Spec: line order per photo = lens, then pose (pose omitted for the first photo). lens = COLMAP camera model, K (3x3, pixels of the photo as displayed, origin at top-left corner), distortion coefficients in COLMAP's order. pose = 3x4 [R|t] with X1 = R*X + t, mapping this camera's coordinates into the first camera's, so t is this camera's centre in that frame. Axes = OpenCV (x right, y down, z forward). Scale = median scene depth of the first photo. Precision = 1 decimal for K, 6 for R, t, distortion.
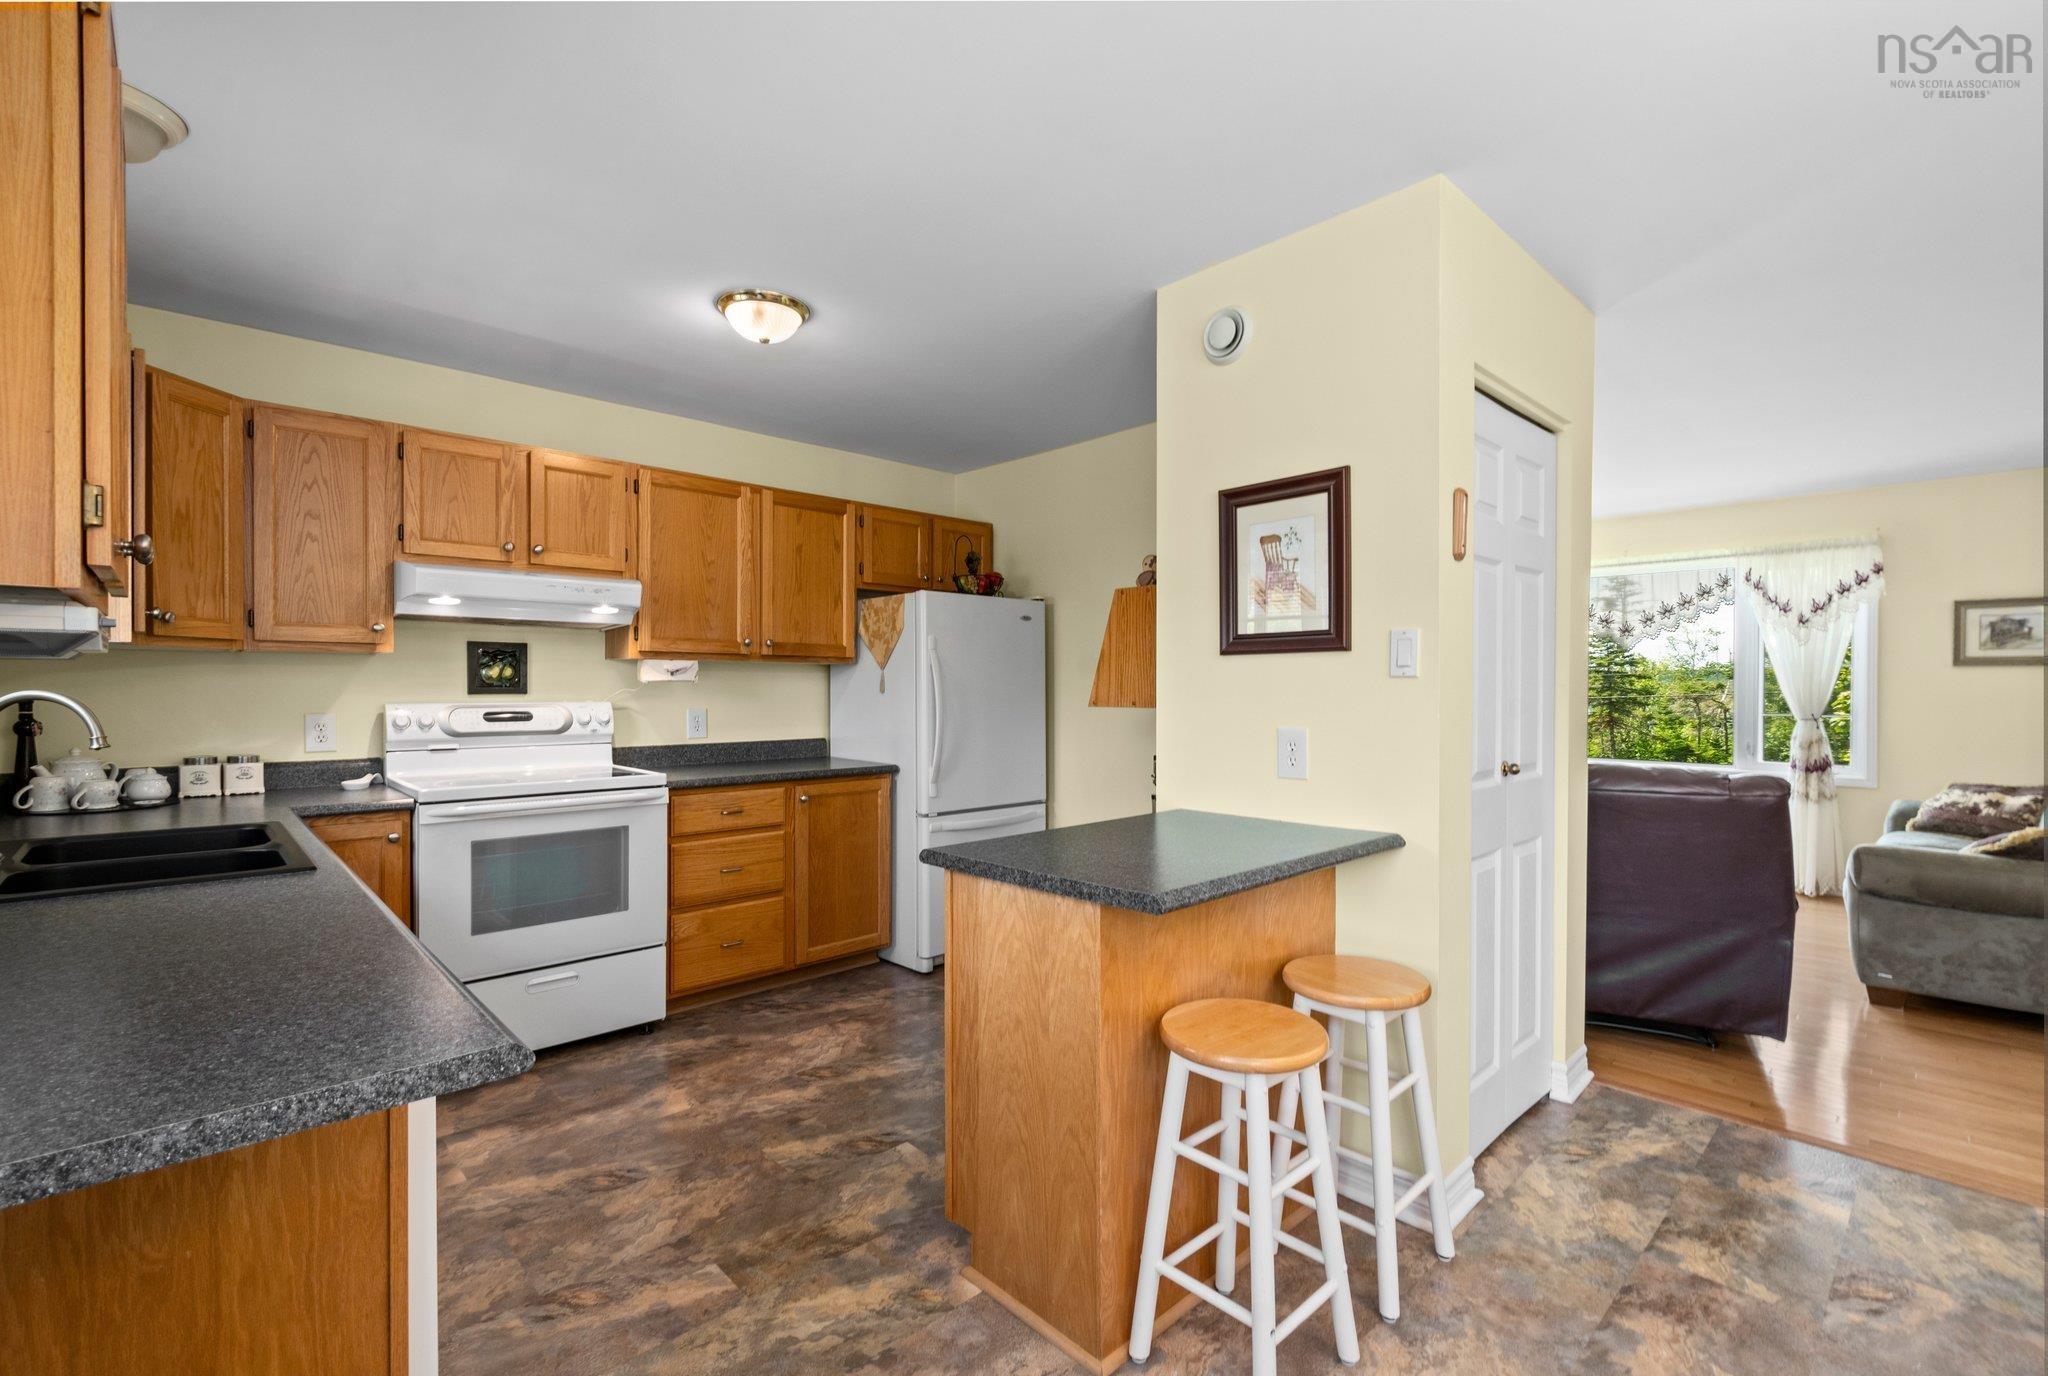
lens RADIAL K [[908.6, 0, 1024.0], [0, 908.6, 688.0], [0, 0, 1]] dist [-0.000465, -0.000032]
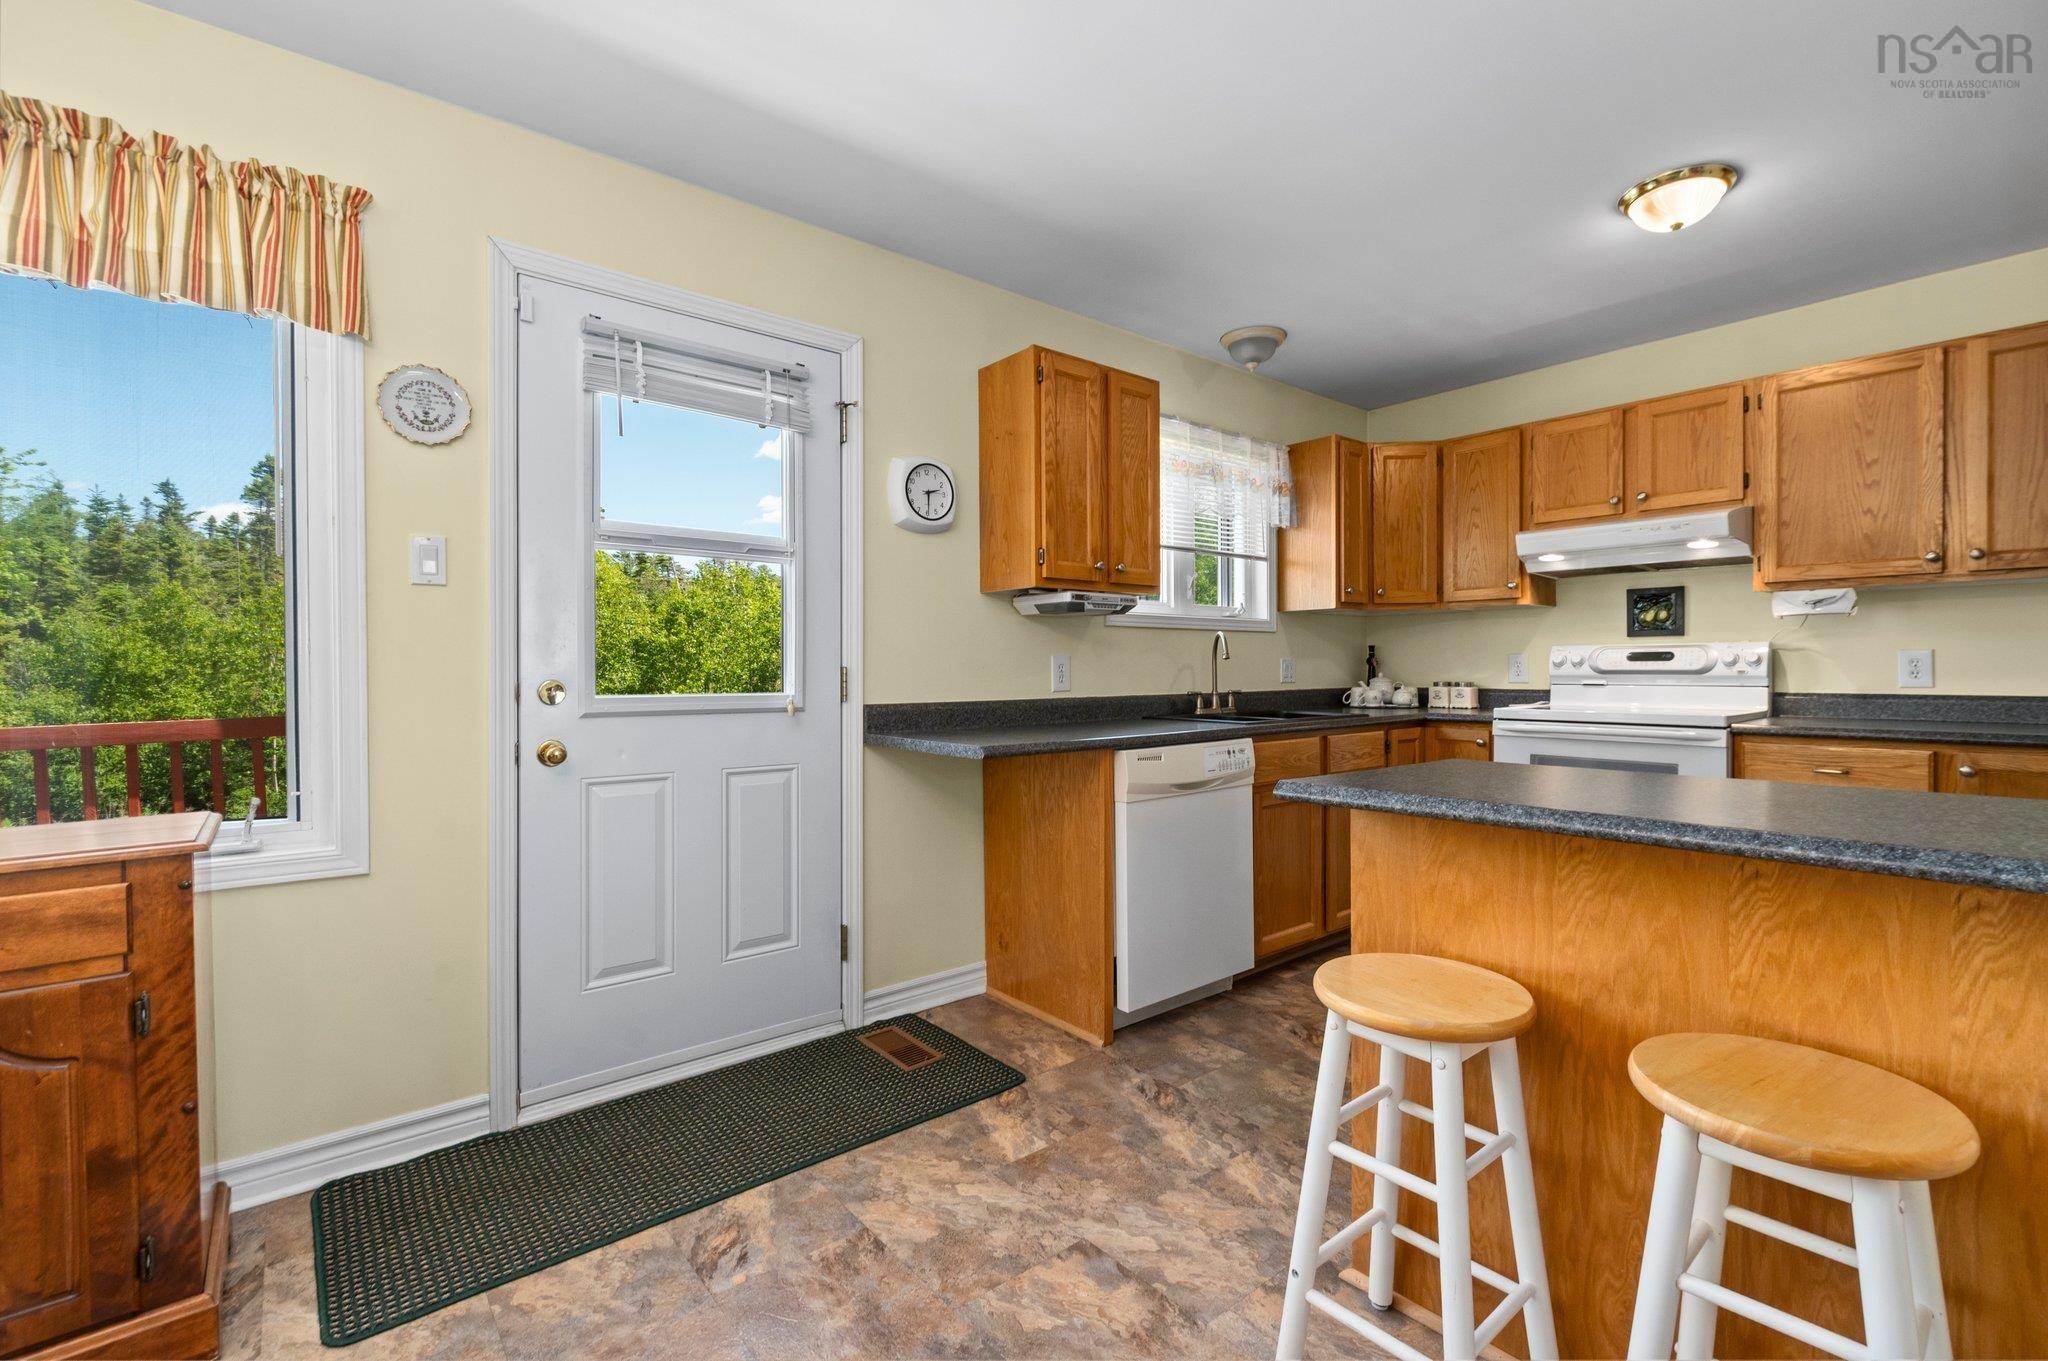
lens RADIAL K [[892.9, 0, 1026.2], [0, 892.9, 675.1], [0, 0, 1]] dist [-0.001977, -0.000618]
pose [[-0.073014, 0.005245, -0.997317, 0.553749], [0.000093, 0.999986, 0.005252, 0.049898], [0.997331, 0.000291, -0.073013, 0.361245]]
